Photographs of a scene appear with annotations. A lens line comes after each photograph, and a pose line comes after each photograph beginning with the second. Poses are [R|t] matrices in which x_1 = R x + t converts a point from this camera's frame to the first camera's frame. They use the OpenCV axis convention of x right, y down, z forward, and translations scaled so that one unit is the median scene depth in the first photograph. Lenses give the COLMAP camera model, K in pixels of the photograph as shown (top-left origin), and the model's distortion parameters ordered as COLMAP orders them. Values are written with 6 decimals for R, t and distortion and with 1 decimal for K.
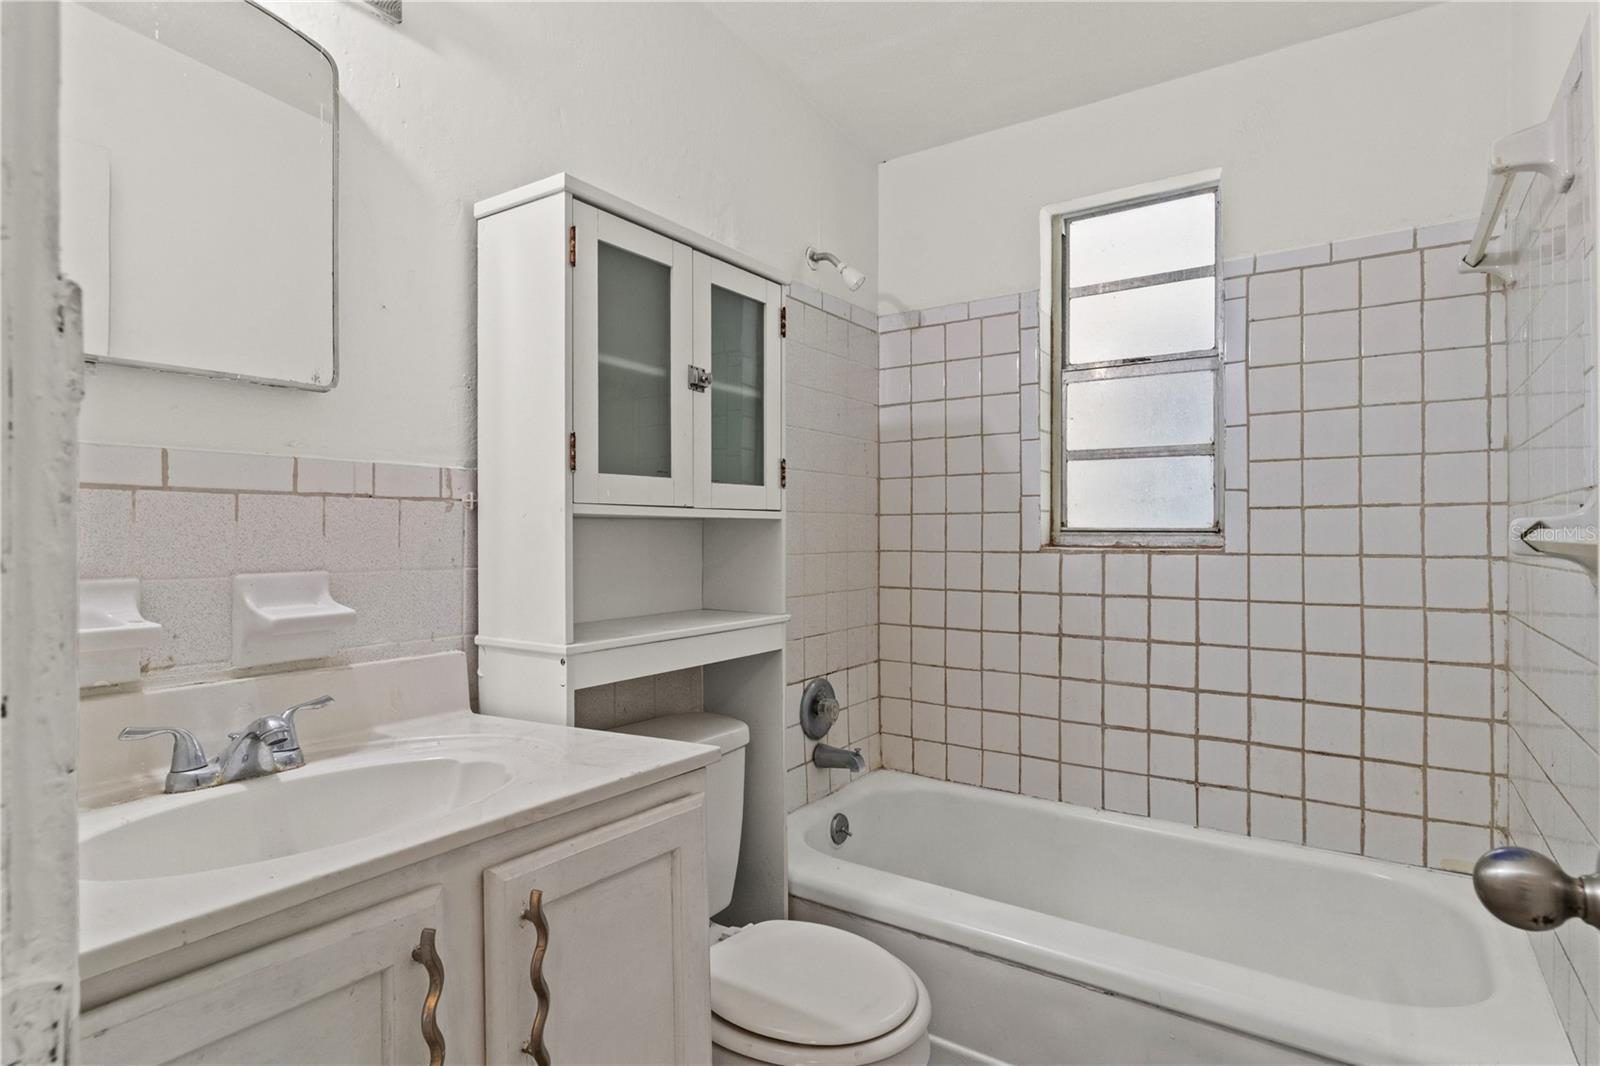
lens RADIAL K [[818.8, 0, 805.1], [0, 818.8, 532.1], [0, 0, 1]] dist [0.003294, -0.002357]
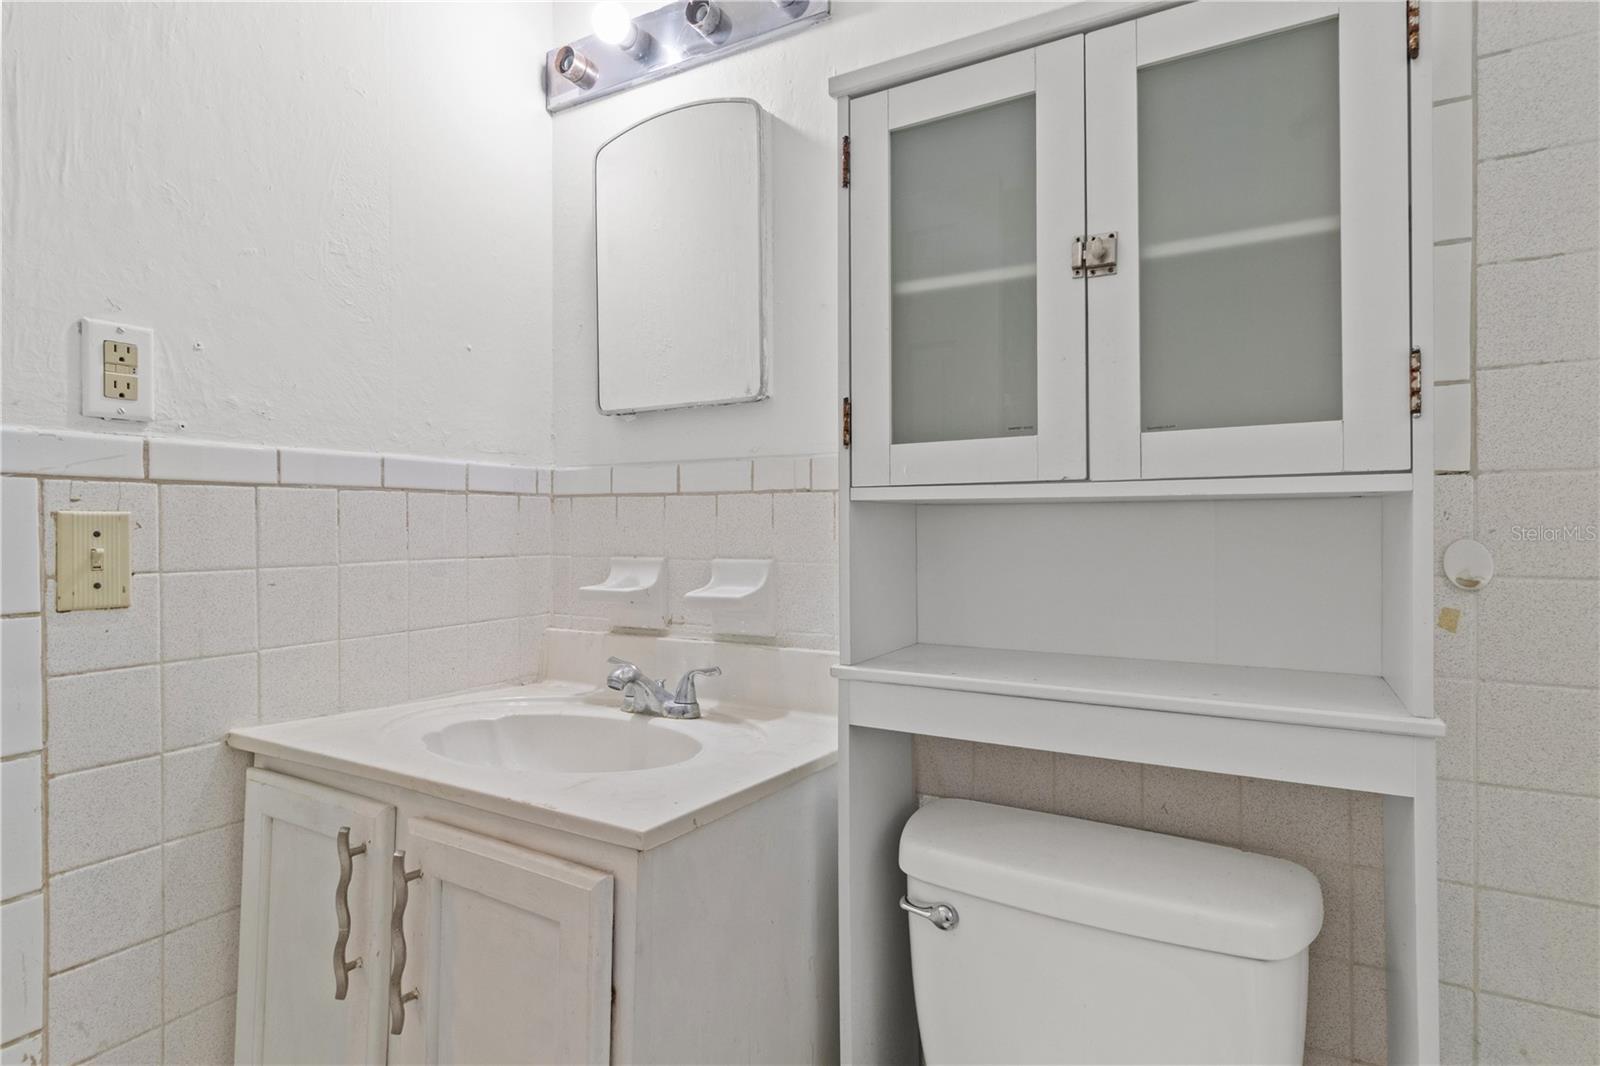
lens RADIAL K [[818.8, 0, 809.5], [0, 818.8, 529.4], [0, 0, 1]] dist [0.003294, -0.002357]
pose [[0.091843, 0.003722, -0.995767, 0.478771], [0.002884, 0.999988, 0.004004, 0.001392], [0.995769, -0.003240, 0.091831, 0.852833]]
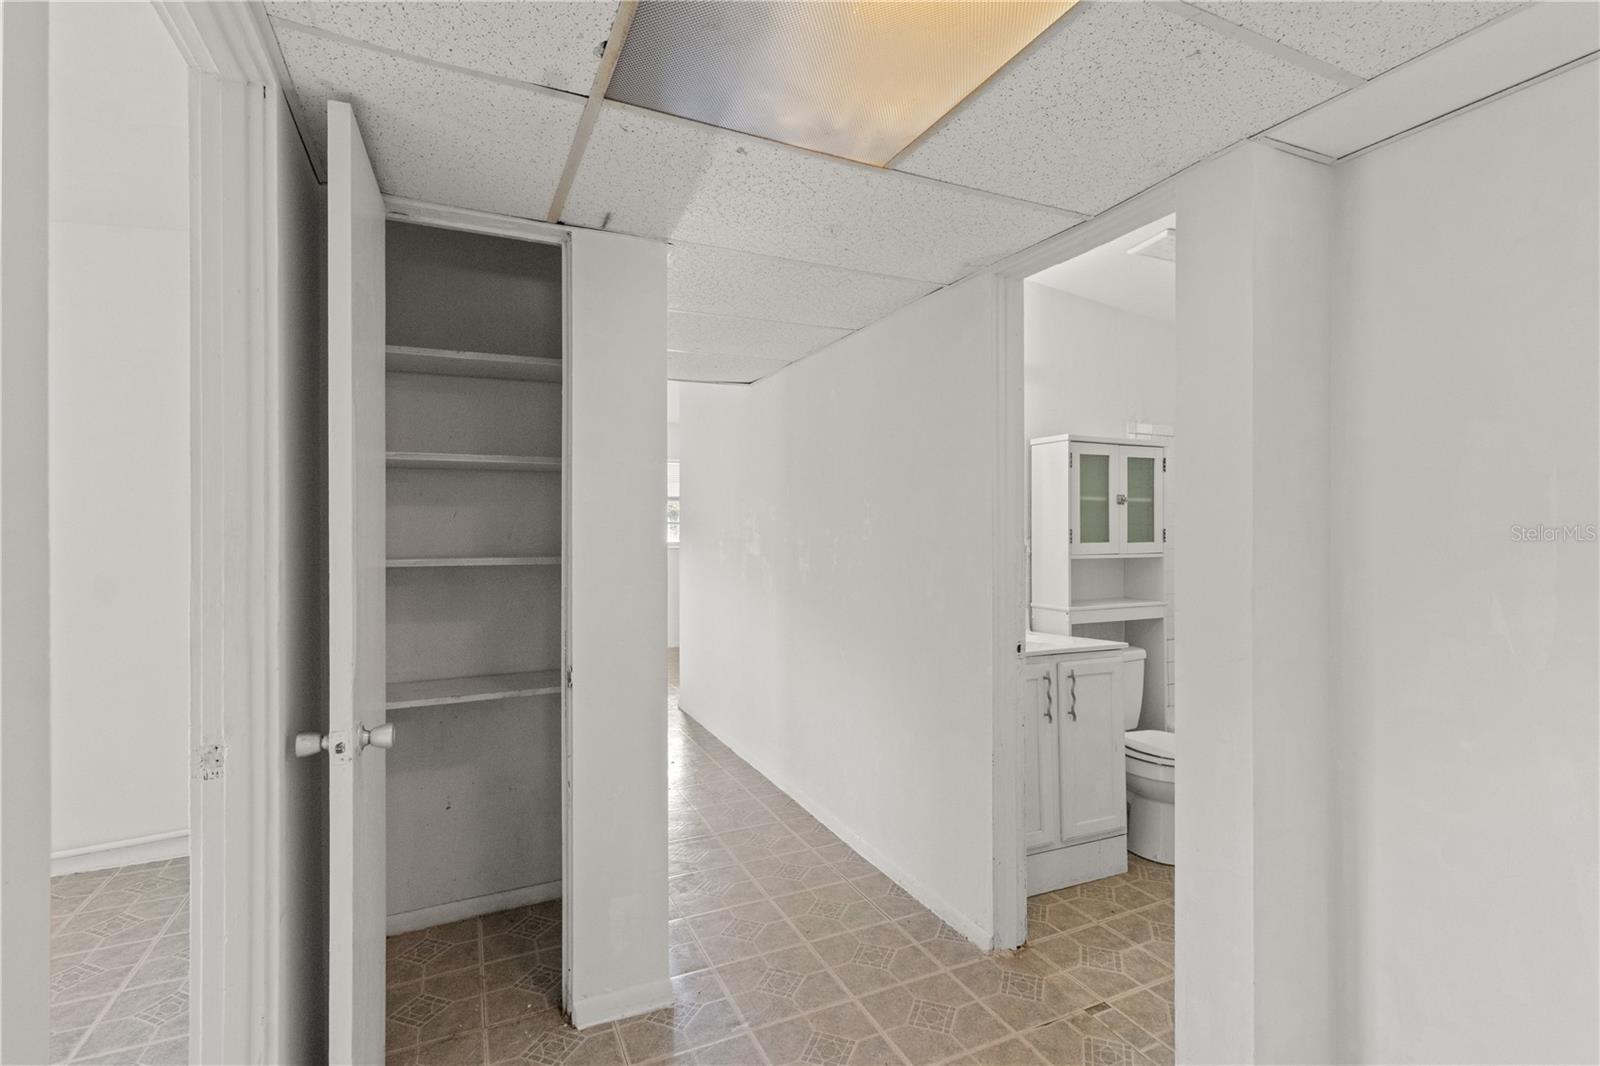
lens RADIAL K [[750.4, 0, 806.5], [0, 750.4, 531.7], [0, 0, 1]] dist [-0.006060, 0.001791]
pose [[0.859342, 0.000673, -0.511401, 0.222427], [0.002589, 0.999981, 0.005668, -0.123629], [0.511395, -0.006195, 0.859323, -1.512559]]
